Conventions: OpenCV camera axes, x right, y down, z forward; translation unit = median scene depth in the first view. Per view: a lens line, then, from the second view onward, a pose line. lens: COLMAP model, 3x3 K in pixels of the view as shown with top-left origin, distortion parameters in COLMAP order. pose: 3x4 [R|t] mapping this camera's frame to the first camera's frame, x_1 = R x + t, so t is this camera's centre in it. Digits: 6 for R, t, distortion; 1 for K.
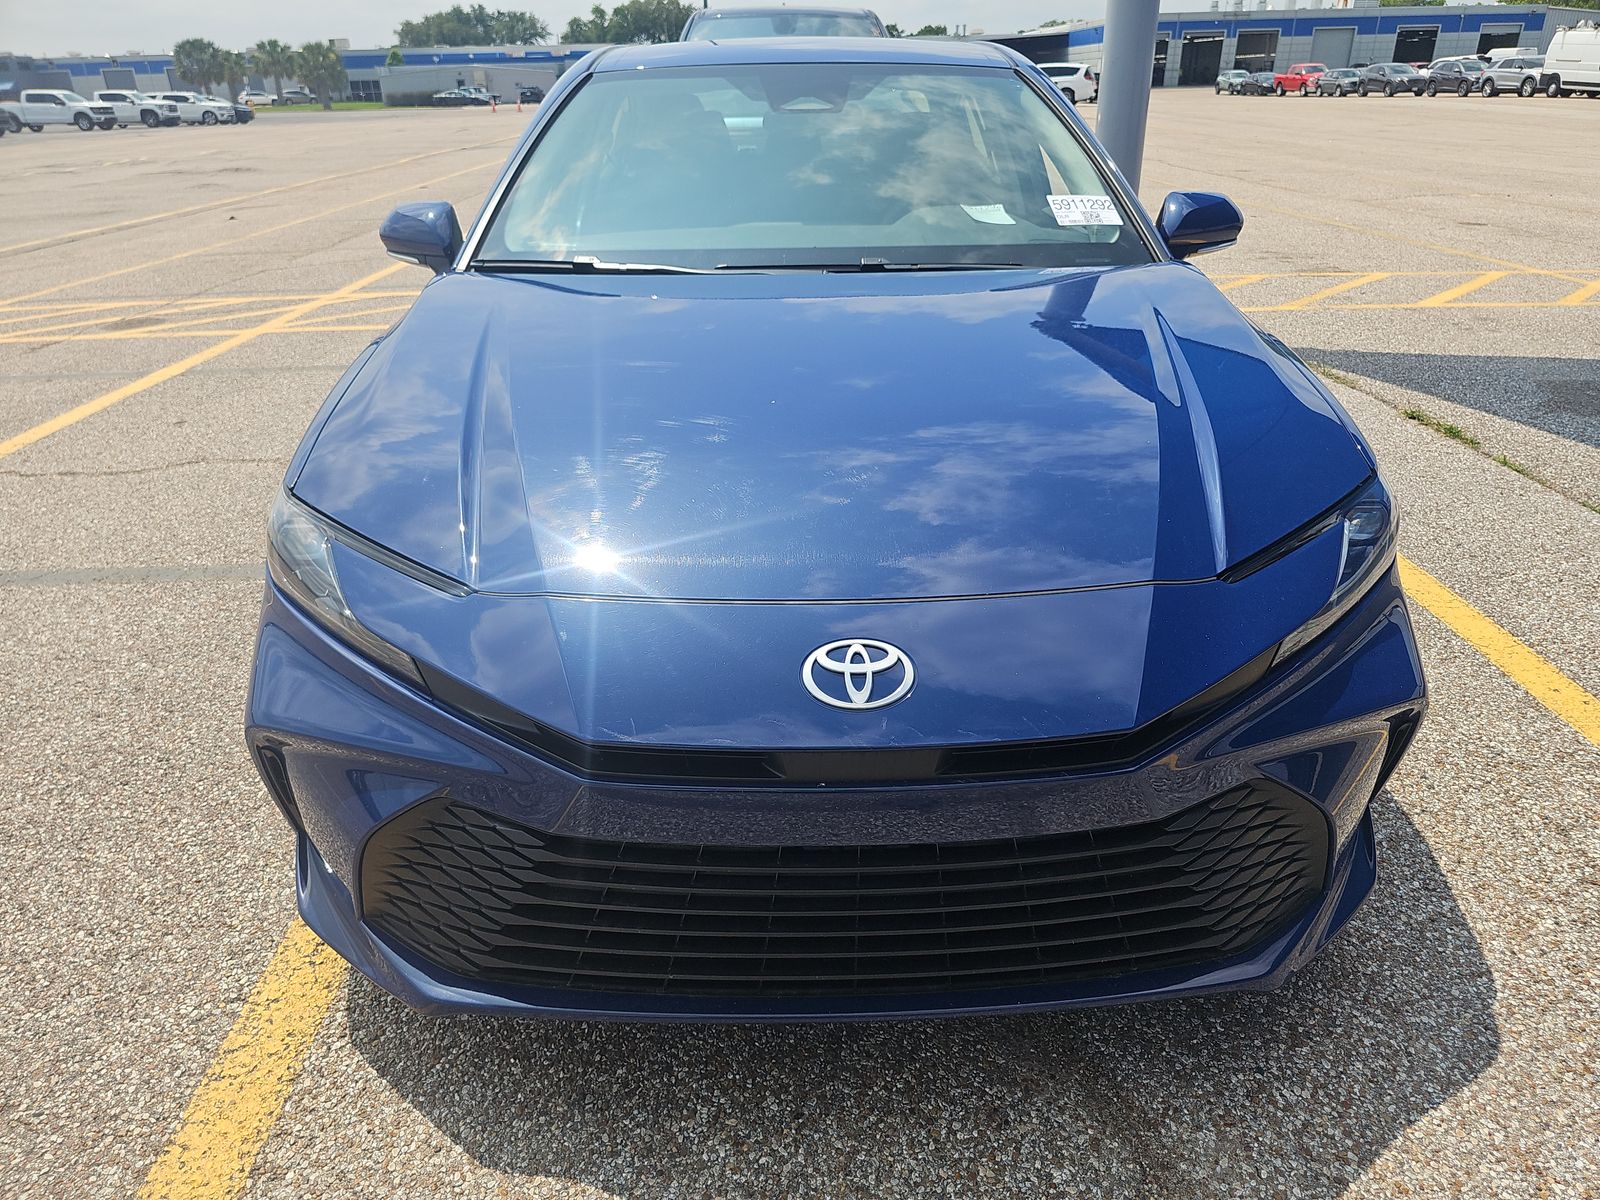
lens RADIAL K [[1069.0, 0, 800.0], [0, 1069.0, 600.0], [0, 0, 1]] dist [0.035994, -0.029360]
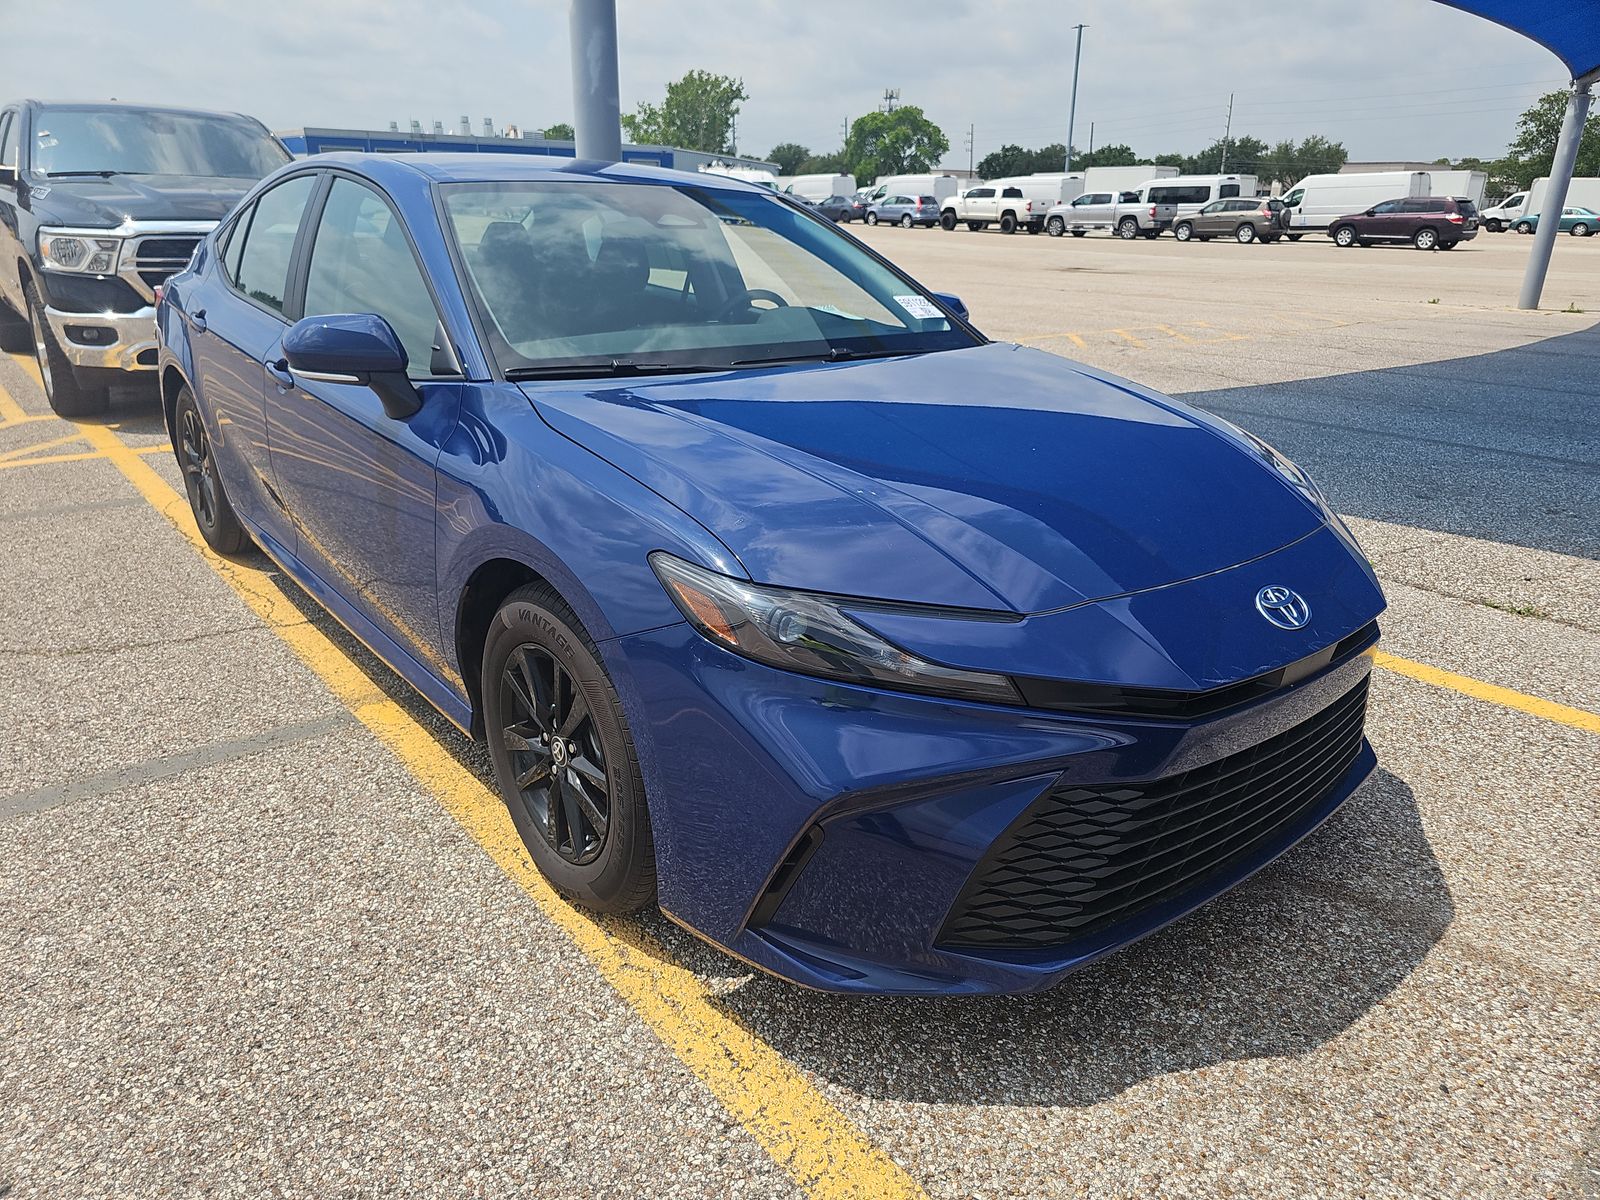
lens RADIAL K [[1069.0, 0, 800.0], [0, 1069.0, 600.0], [0, 0, 1]] dist [0.035994, -0.029360]
pose [[0.790486, -0.184774, 0.583944, -1.086454], [0.236272, 0.971608, -0.012401, -0.062407], [-0.565073, 0.147772, 0.811699, 0.147821]]
